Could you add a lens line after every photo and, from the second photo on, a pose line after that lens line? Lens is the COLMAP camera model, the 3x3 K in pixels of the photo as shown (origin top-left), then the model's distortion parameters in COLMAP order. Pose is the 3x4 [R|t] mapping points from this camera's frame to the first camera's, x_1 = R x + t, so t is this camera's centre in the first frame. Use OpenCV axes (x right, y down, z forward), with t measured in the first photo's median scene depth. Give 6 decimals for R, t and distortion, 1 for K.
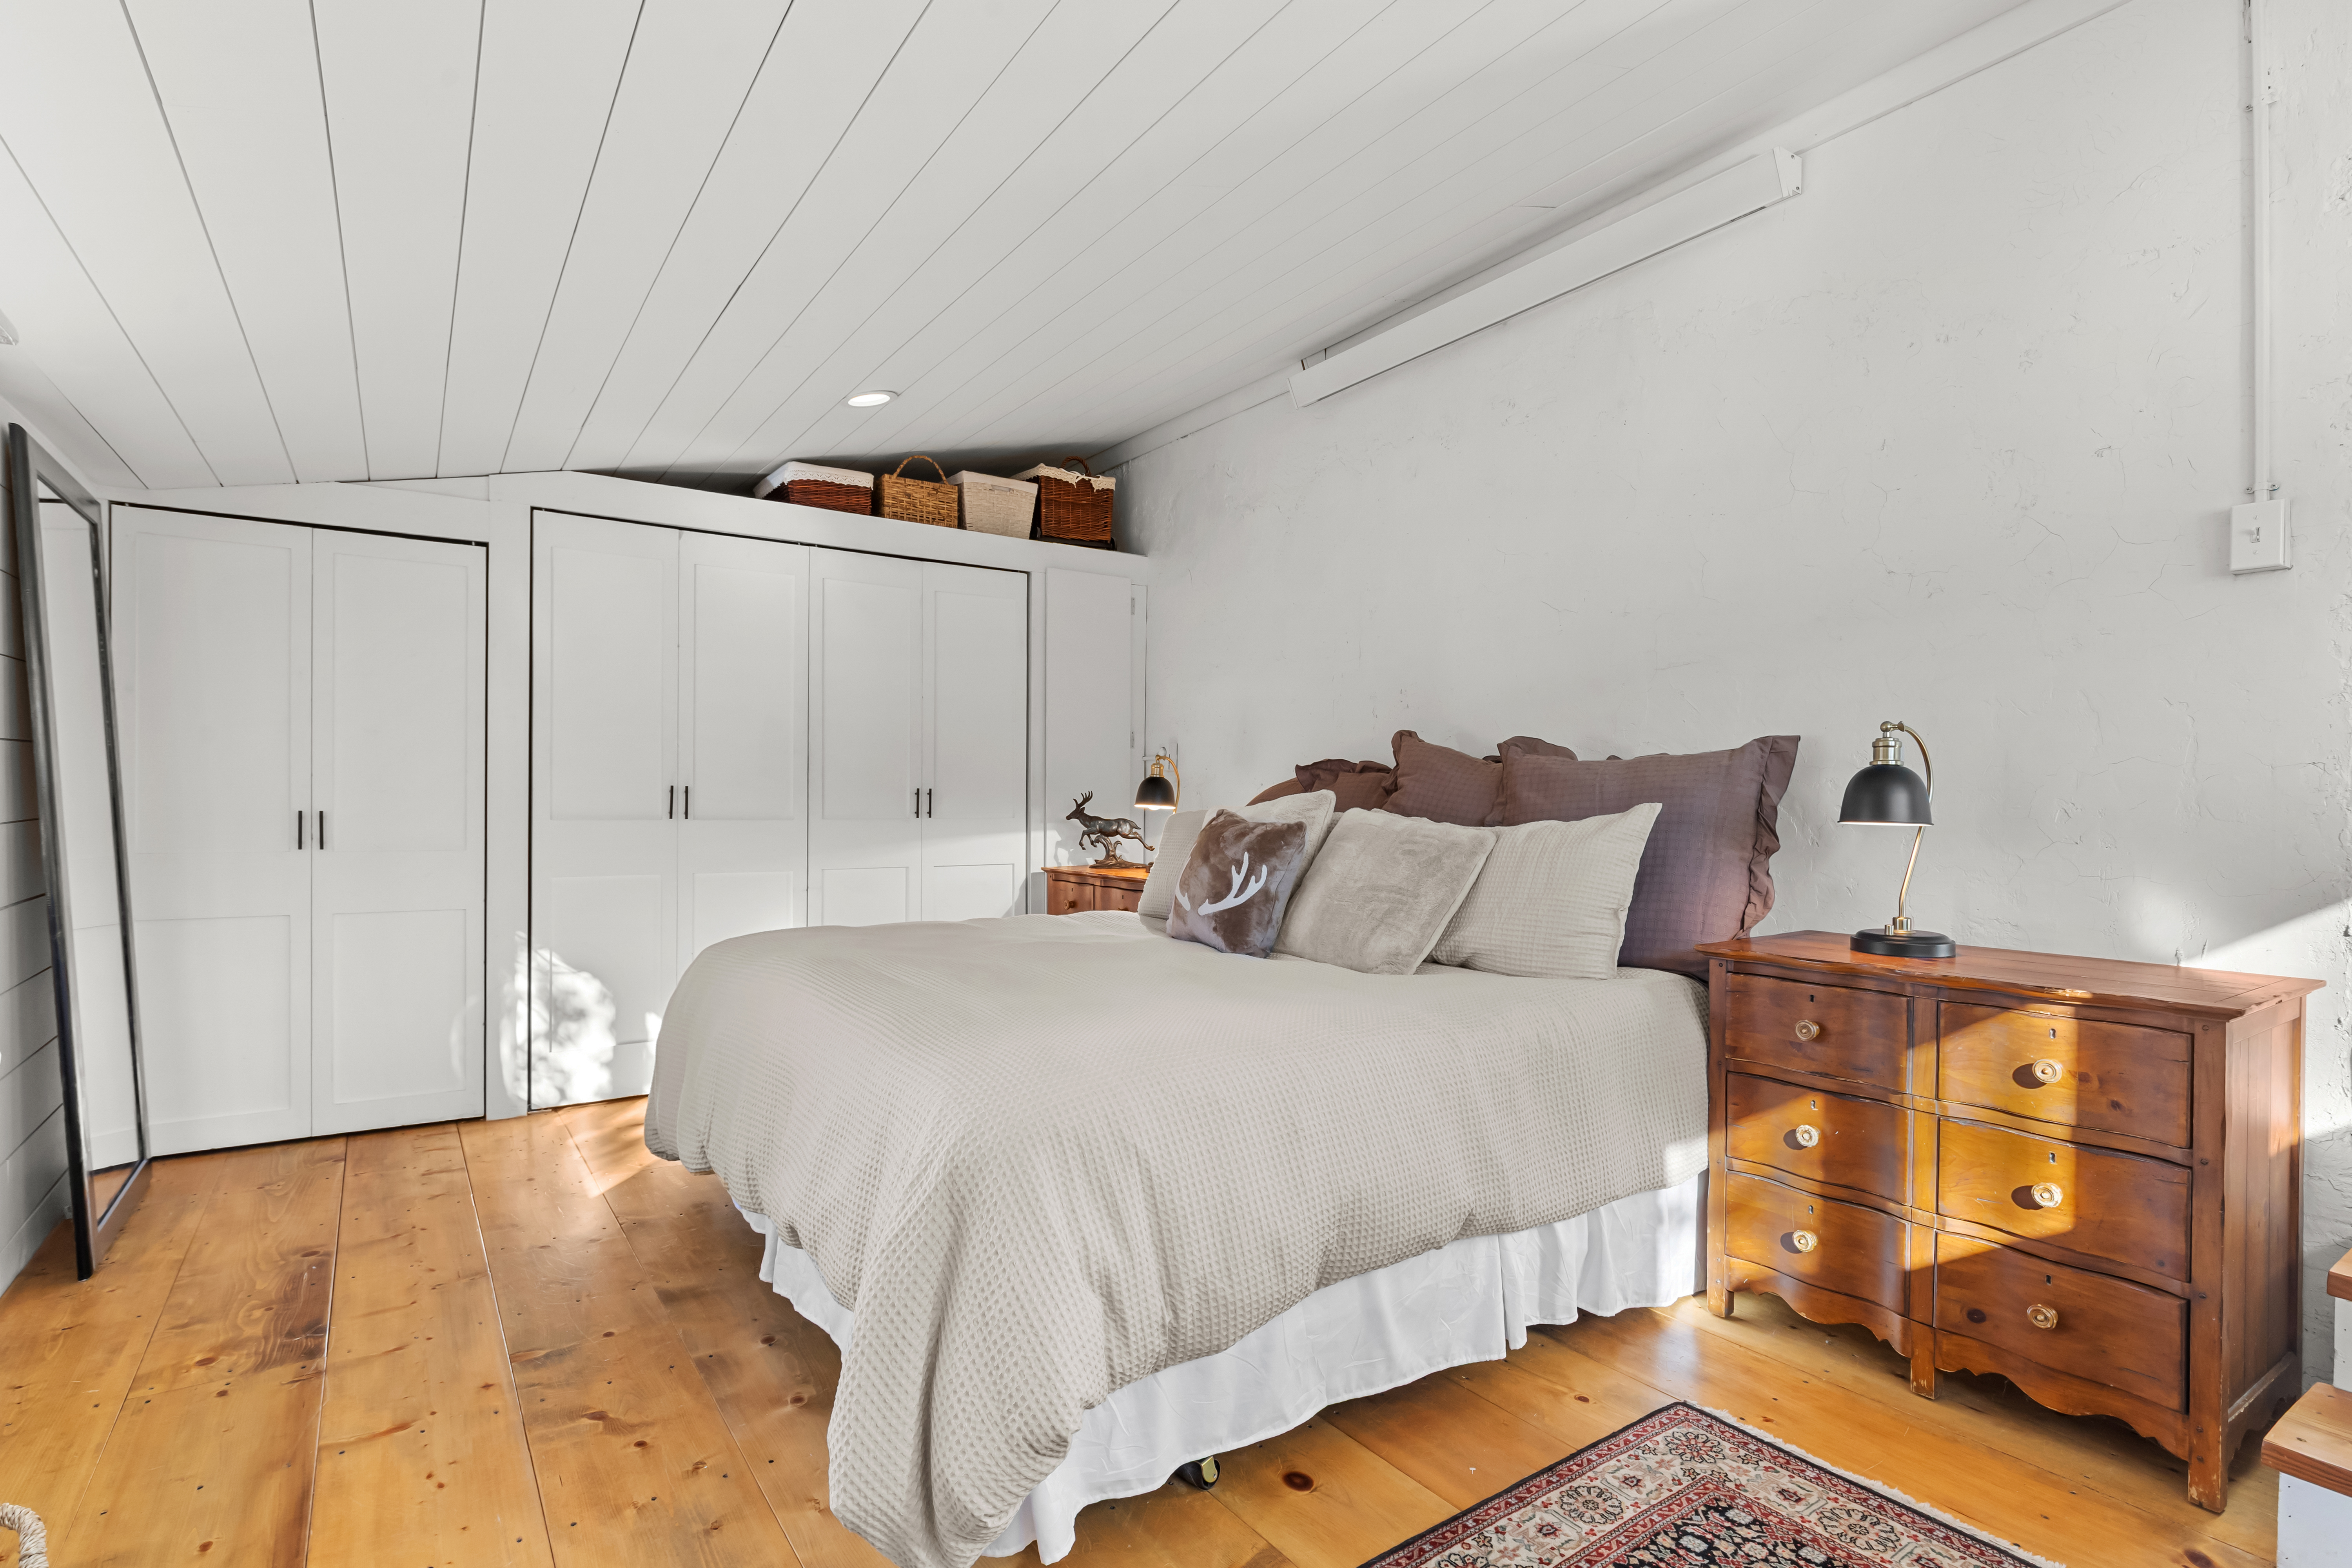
lens RADIAL K [[1165.4, 0, 1189.0], [0, 1165.4, 798.9], [0, 0, 1]] dist [0.005672, 0.000467]
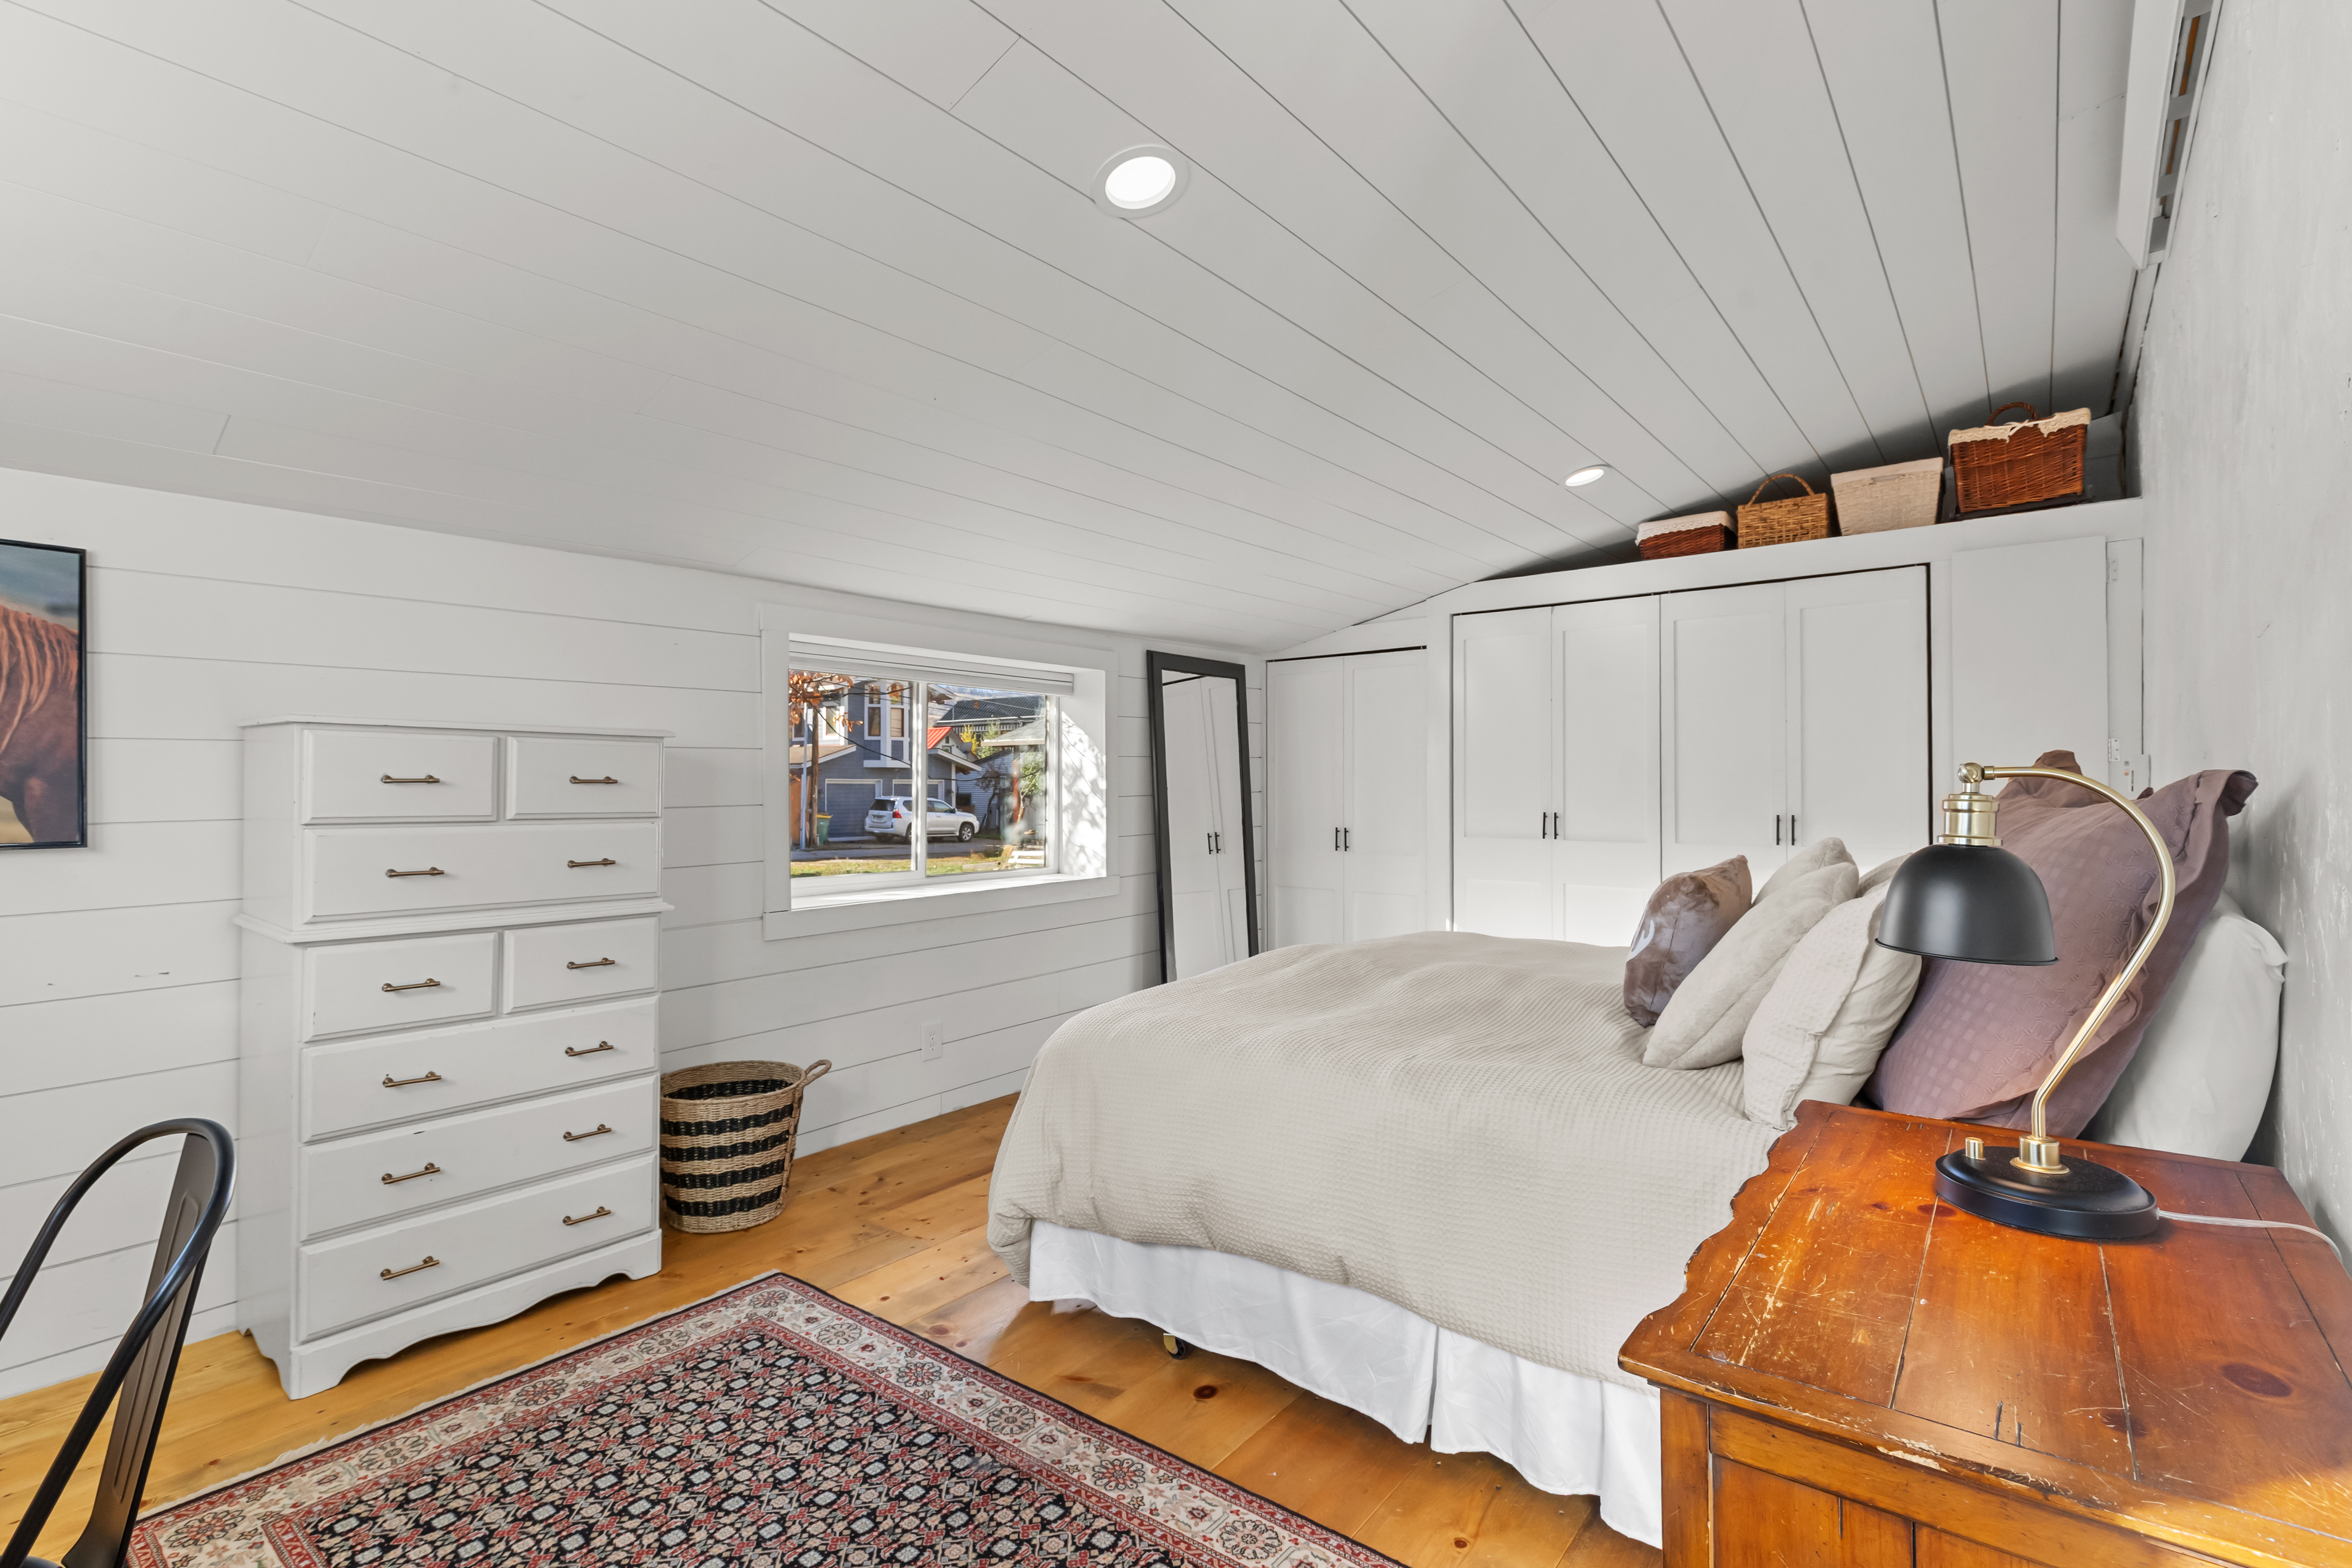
lens RADIAL K [[1073.3, 0, 1160.1], [0, 1073.3, 774.8], [0, 0, 1]] dist [0.001902, 0.001038]
pose [[0.284016, -0.019890, -0.958613, 0.506317], [0.003325, 0.999799, -0.019759, -0.027850], [0.958814, 0.002424, 0.284025, 0.257146]]
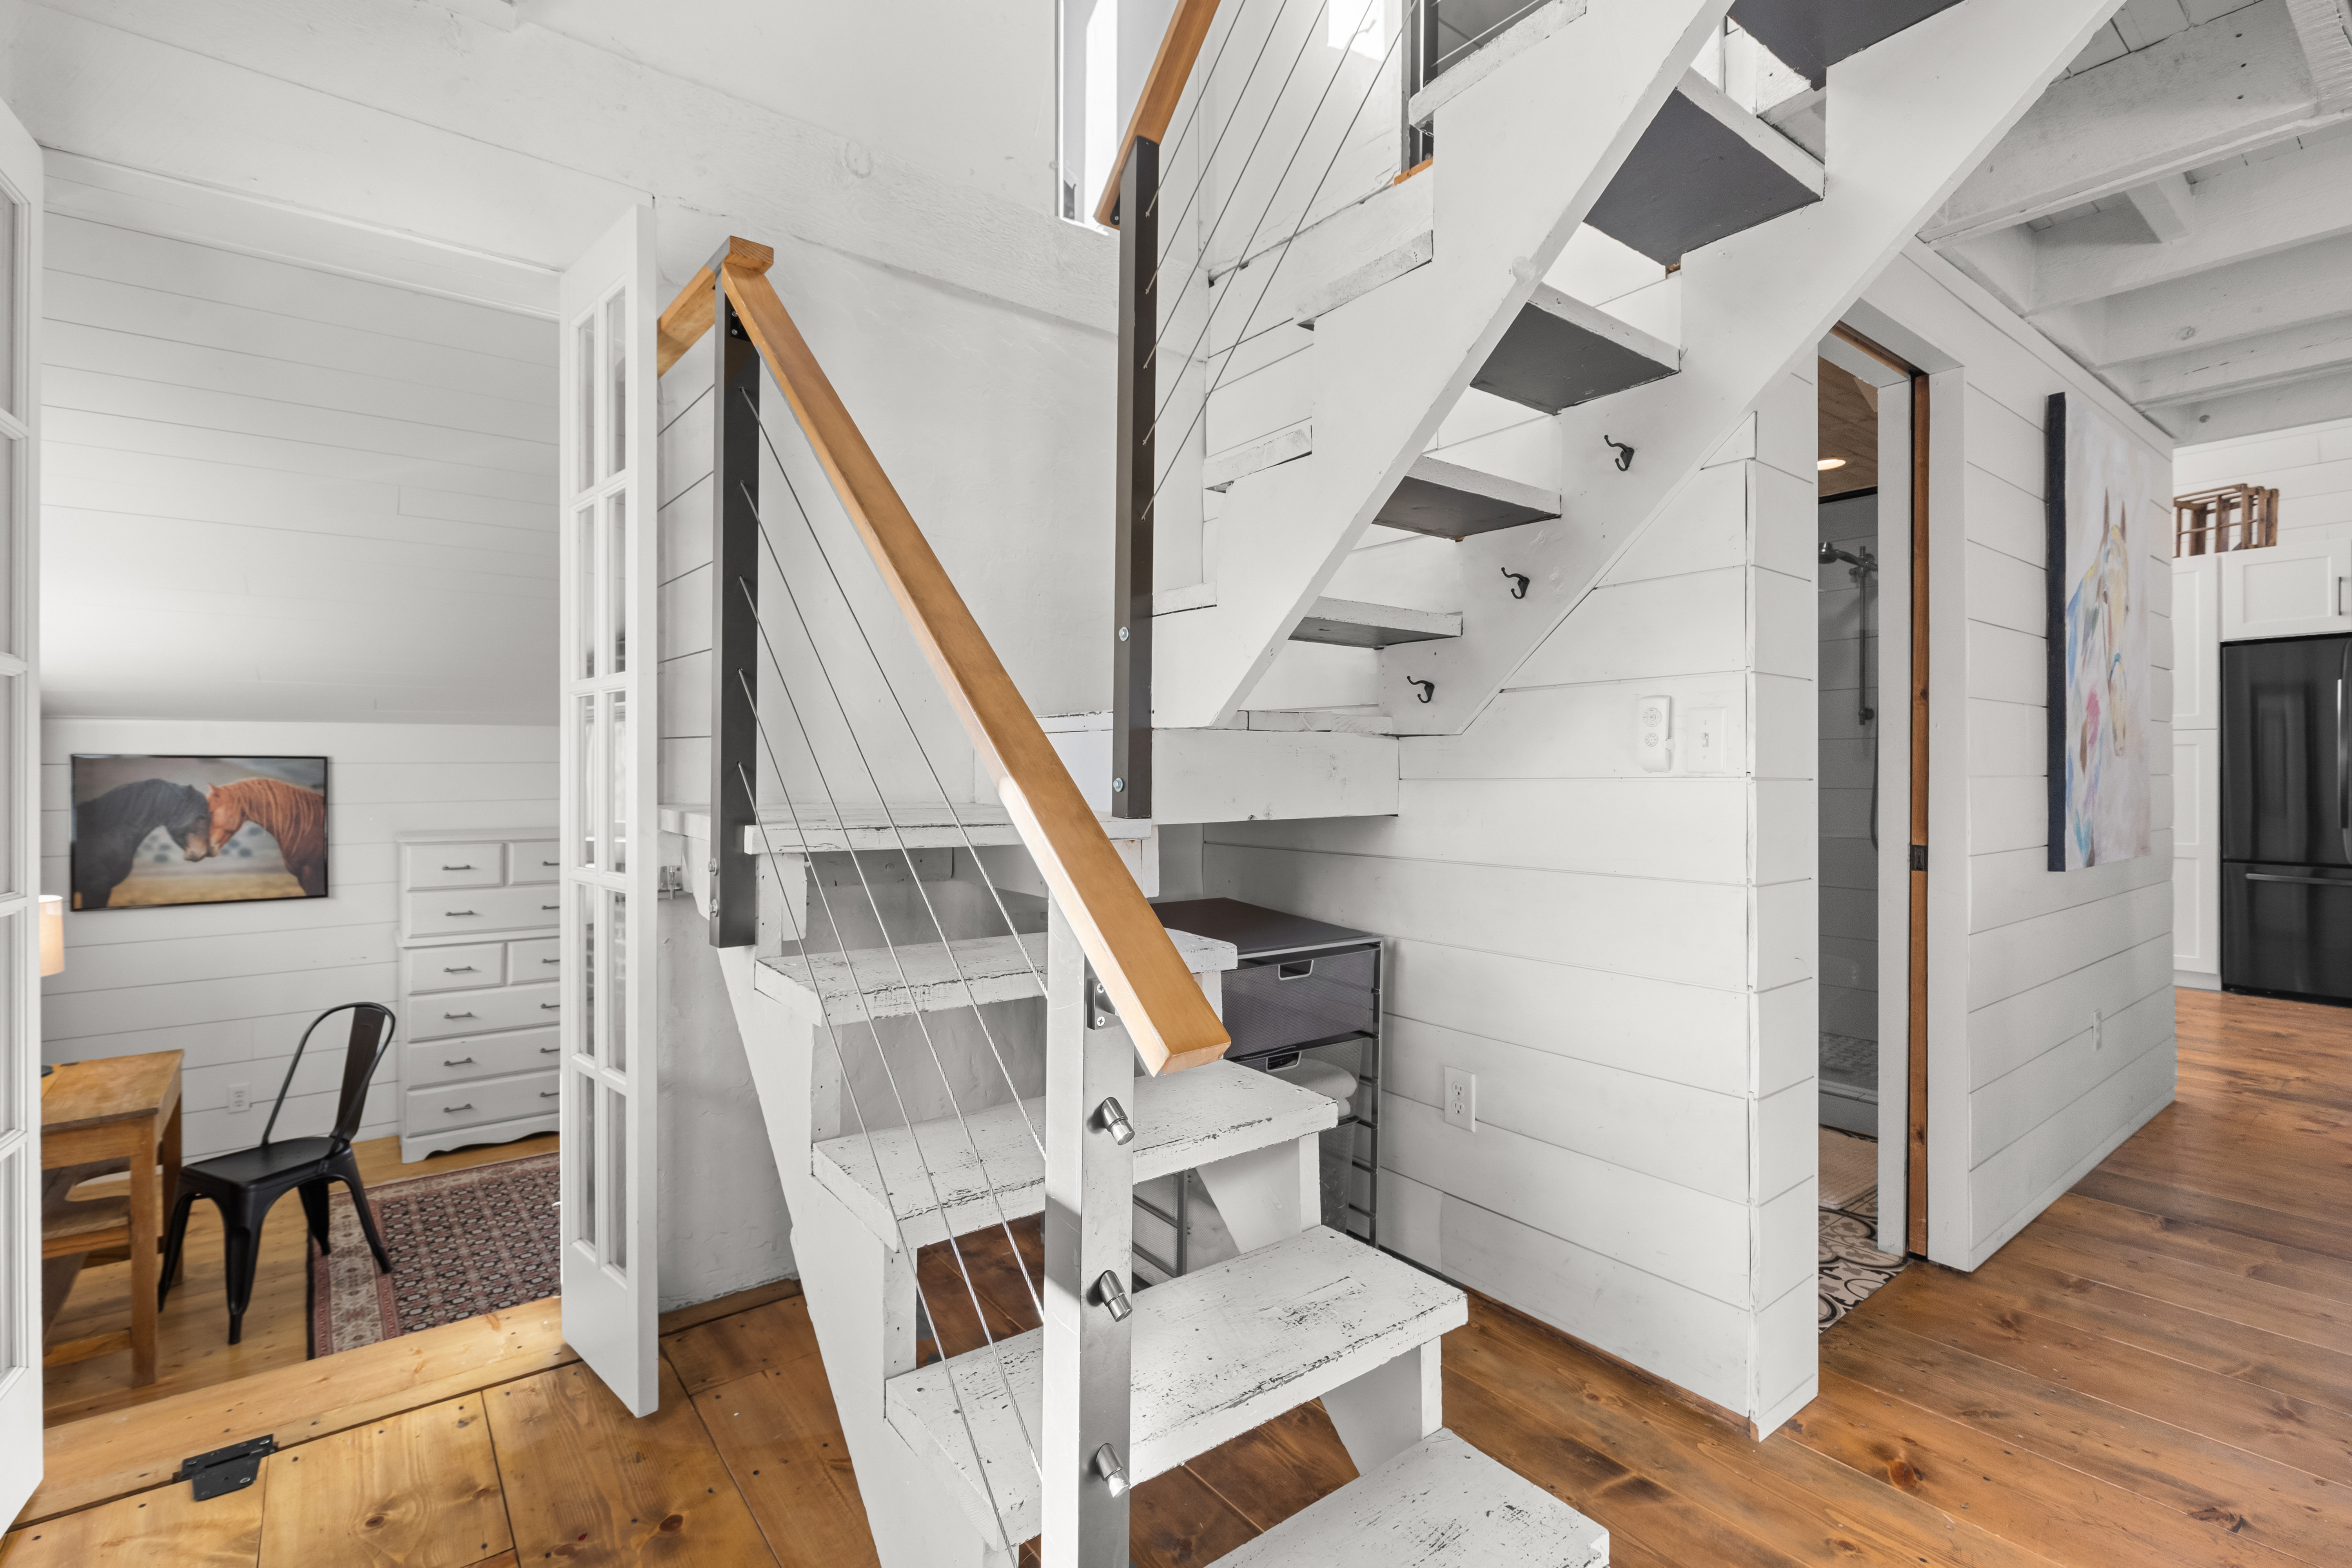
lens RADIAL K [[1073.3, 0, 1176.5], [0, 1073.3, 774.0], [0, 0, 1]] dist [0.001902, 0.001038]
pose [[0.055219, -0.015025, -0.998361, 0.984595], [-0.000315, 0.999886, -0.015065, -0.110824], [0.998474, 0.001146, 0.055208, 0.692882]]
